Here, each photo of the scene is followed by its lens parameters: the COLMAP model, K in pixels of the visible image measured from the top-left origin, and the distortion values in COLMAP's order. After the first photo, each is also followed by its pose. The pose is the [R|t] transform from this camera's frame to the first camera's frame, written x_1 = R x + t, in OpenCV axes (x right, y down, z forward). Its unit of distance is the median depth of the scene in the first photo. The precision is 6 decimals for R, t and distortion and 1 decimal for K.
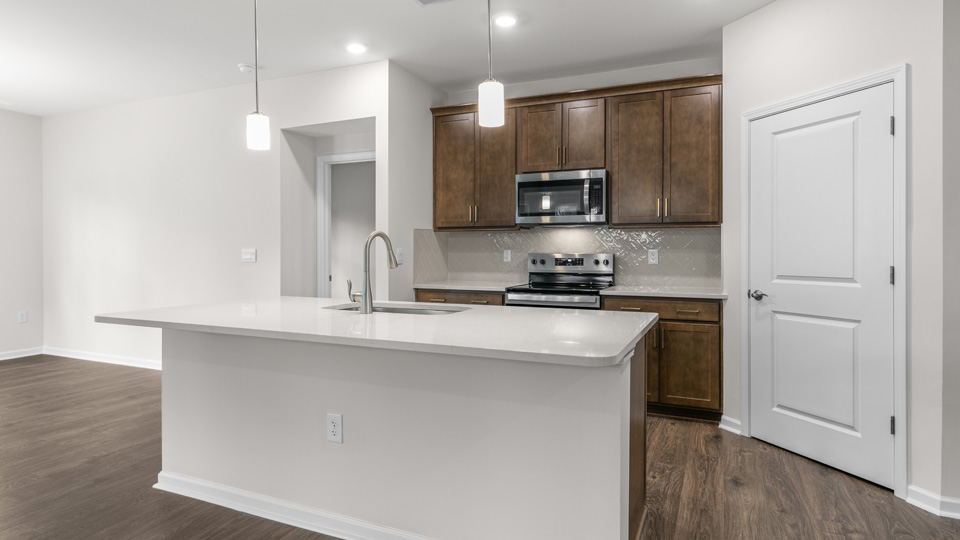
lens RADIAL K [[538.1, 0, 478.6], [0, 538.1, 253.0], [0, 0, 1]] dist [0.001277, -0.000383]
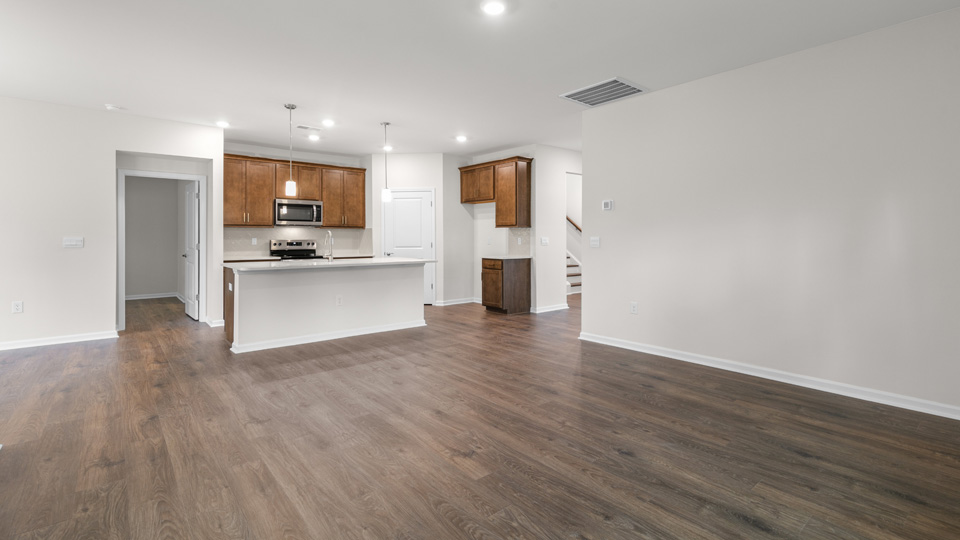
lens RADIAL K [[441.5, 0, 480.8], [0, 441.5, 237.7], [0, 0, 1]] dist [0.000512, 0.000013]
pose [[0.431898, 0.000769, 0.901922, -1.169707], [0.006257, 0.999973, -0.003849, 0.004380], [-0.901901, 0.007306, 0.431881, -0.385133]]
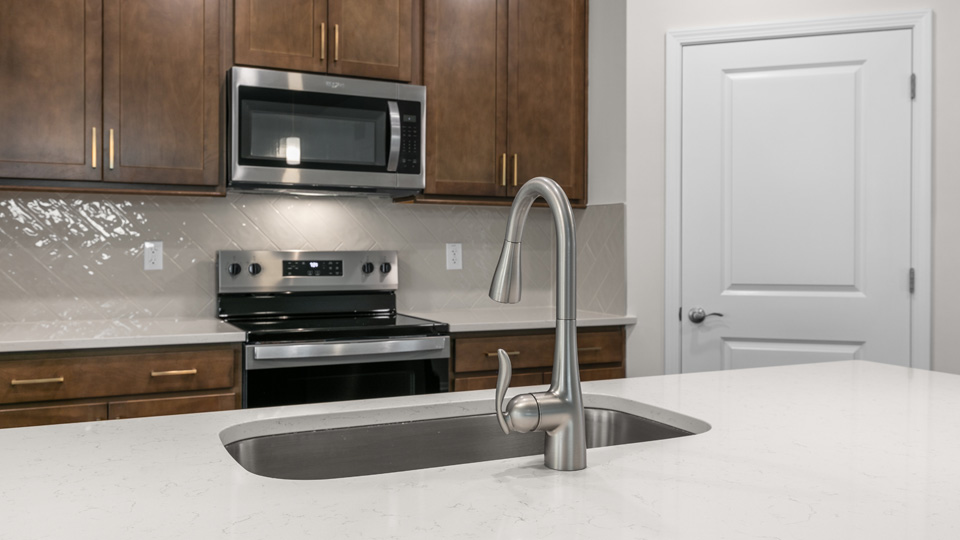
lens RADIAL K [[830.0, 0, 480.7], [0, 830.0, 256.2], [0, 0, 1]] dist [-0.001784, -0.000545]
pose [[0.630464, -0.005340, 0.776200, -0.360350], [-0.002806, 0.999954, 0.009159, -0.001398], [-0.776214, -0.007952, 0.630420, 0.482151]]
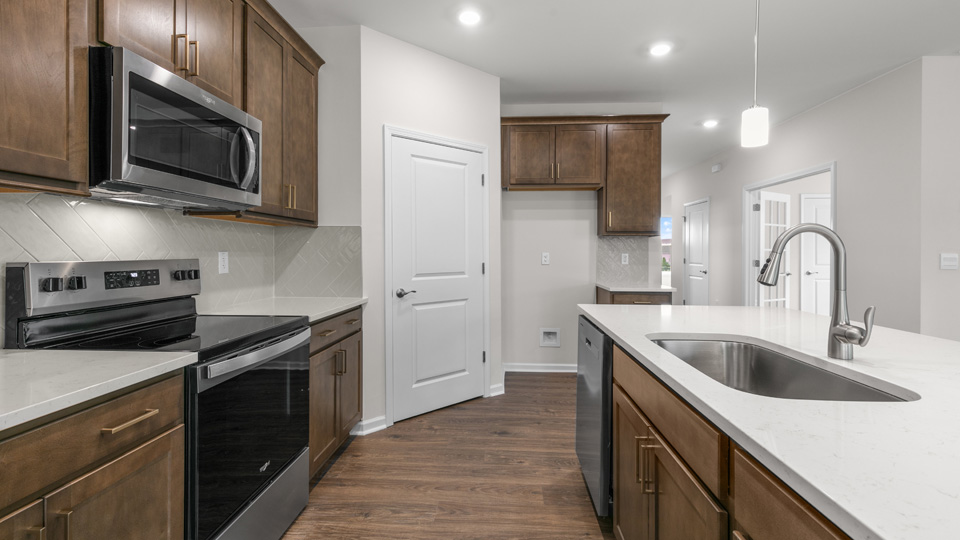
lens RADIAL K [[435.7, 0, 483.7], [0, 435.7, 250.2], [0, 0, 1]] dist [0.000792, -0.000029]
pose [[-0.365099, 0.004321, 0.930959, -0.333633], [0.002558, 0.999990, -0.003638, -0.006379], [-0.930965, 0.001053, -0.365106, 0.989854]]
